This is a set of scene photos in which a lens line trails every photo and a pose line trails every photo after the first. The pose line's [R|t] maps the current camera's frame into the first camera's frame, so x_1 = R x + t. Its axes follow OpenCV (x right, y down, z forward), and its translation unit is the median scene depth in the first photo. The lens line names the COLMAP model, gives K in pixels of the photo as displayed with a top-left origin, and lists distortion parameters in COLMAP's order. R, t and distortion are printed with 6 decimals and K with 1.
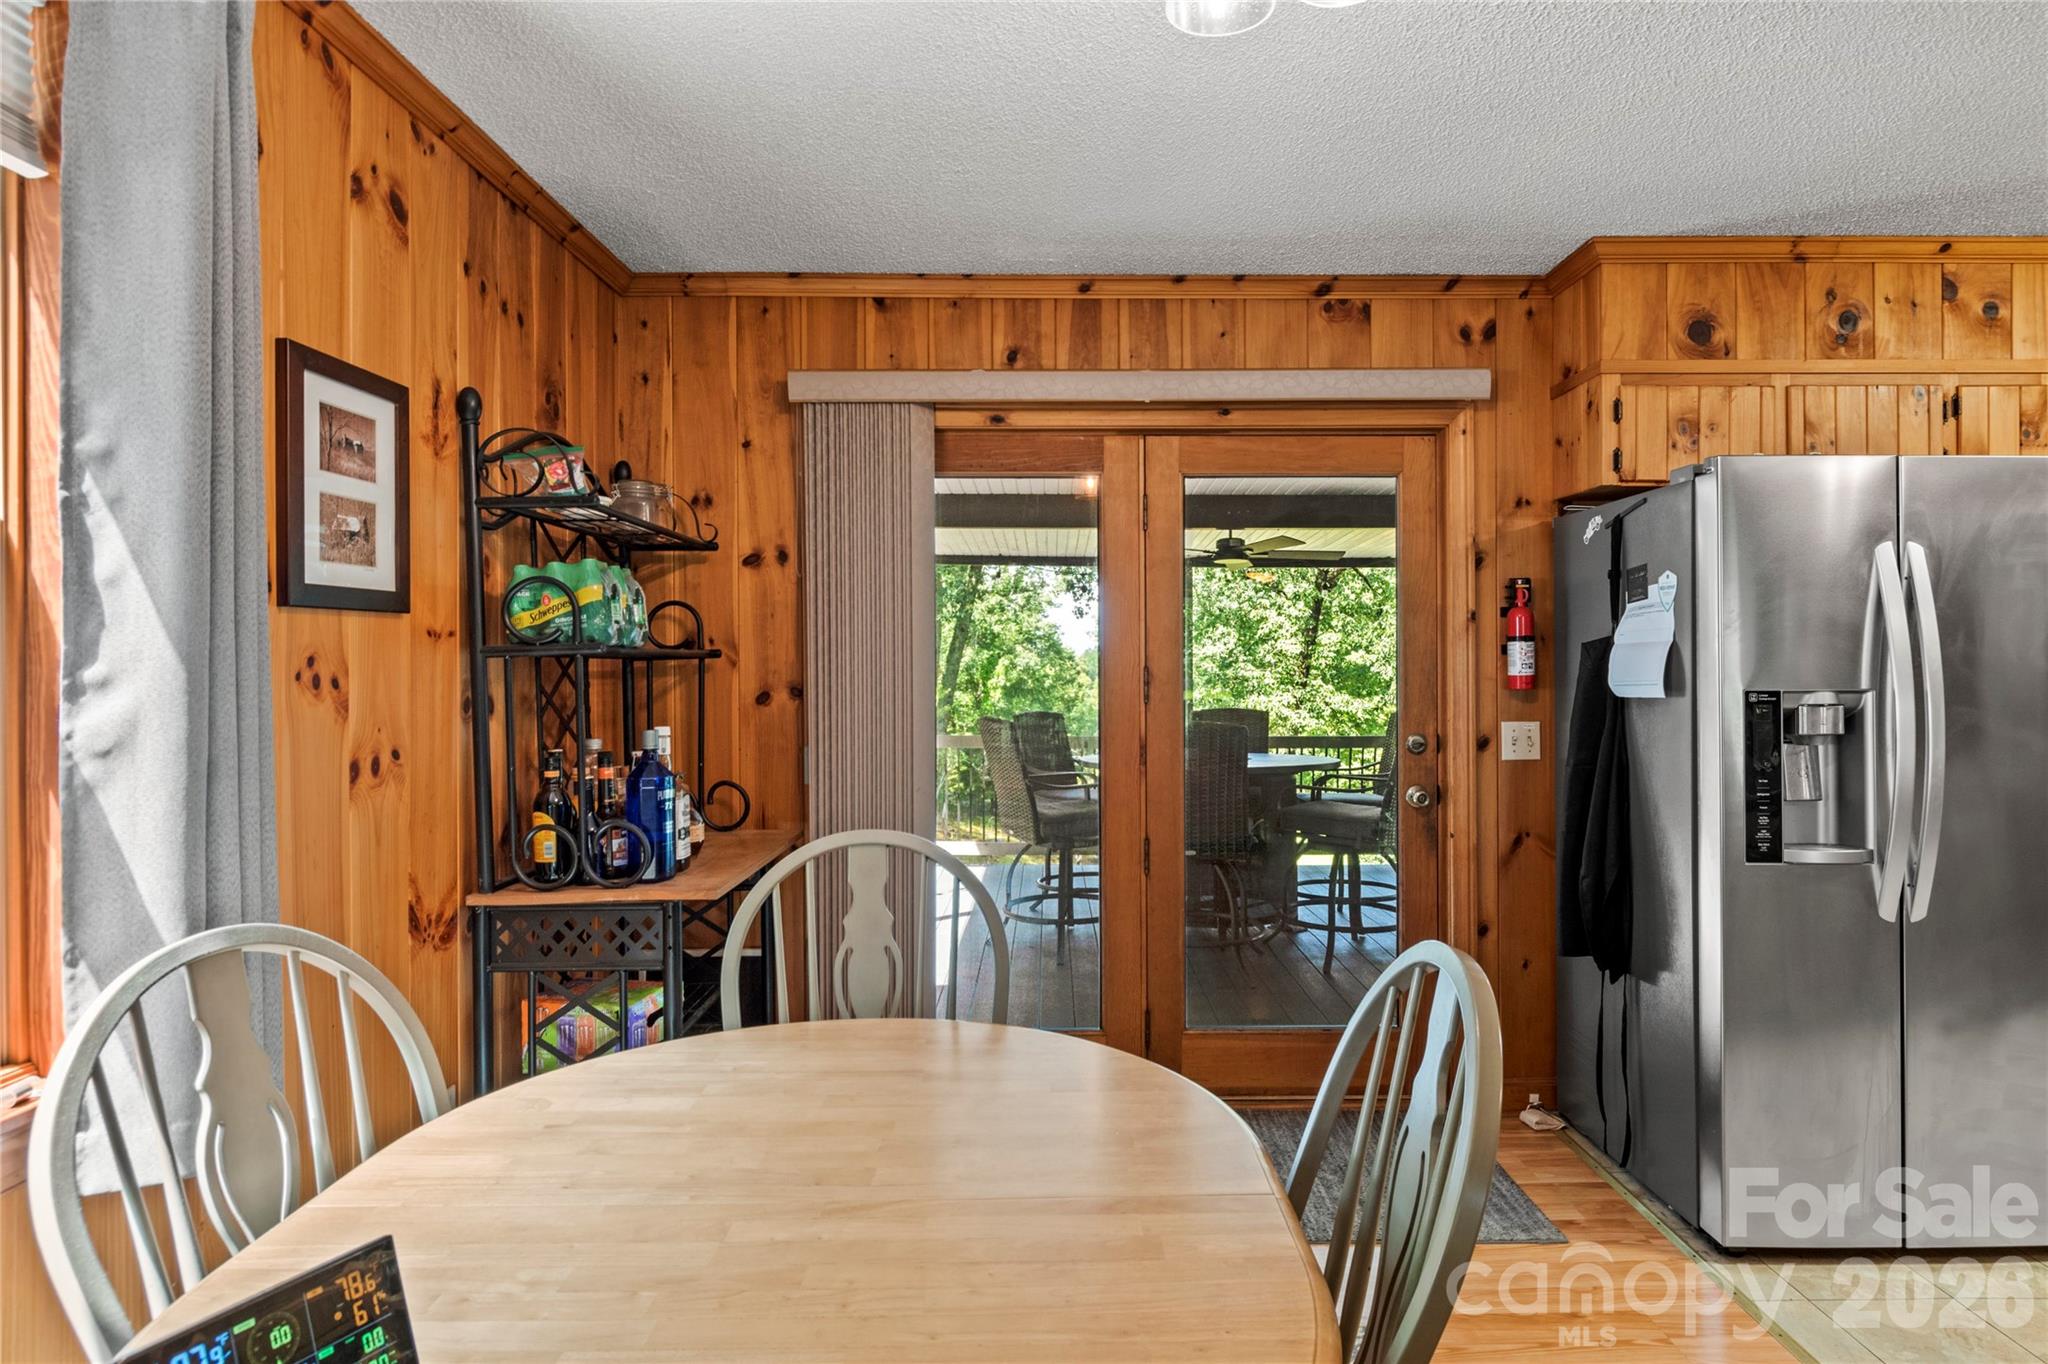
lens RADIAL K [[1168.0, 0, 1073.2], [0, 1168.0, 658.3], [0, 0, 1]] dist [-0.000143, -0.008842]
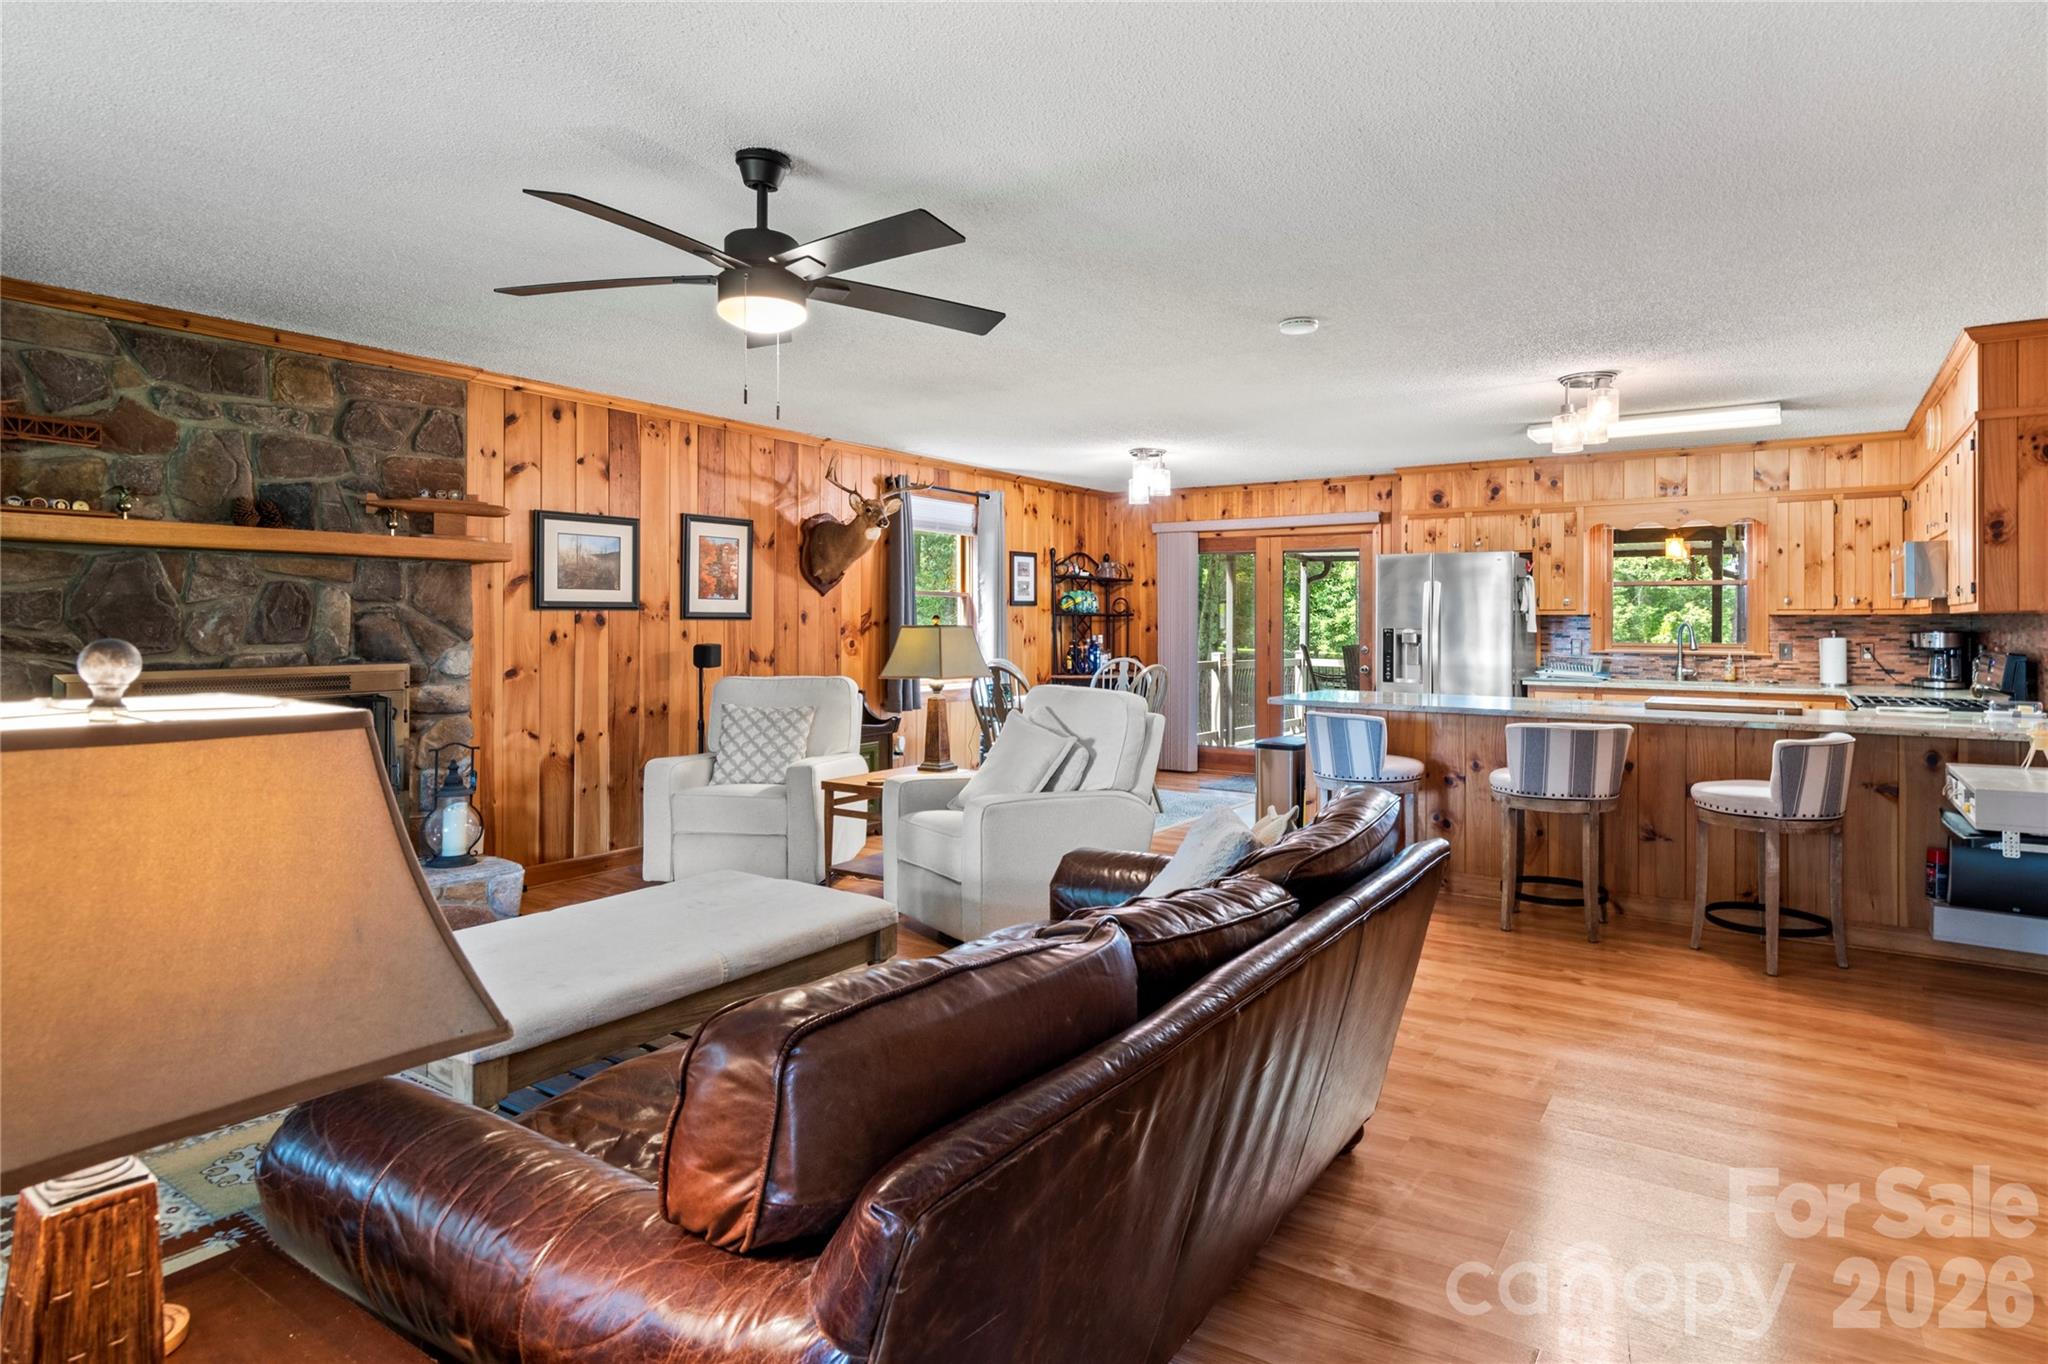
lens RADIAL K [[1123.5, 0, 1068.8], [0, 1123.5, 620.9], [0, 0, 1]] dist [-0.001011, -0.004603]
pose [[0.830702, 0.007074, -0.556673, 1.283365], [-0.003454, 0.999966, 0.007553, -0.010153], [0.556707, -0.004352, 0.830698, -1.660337]]
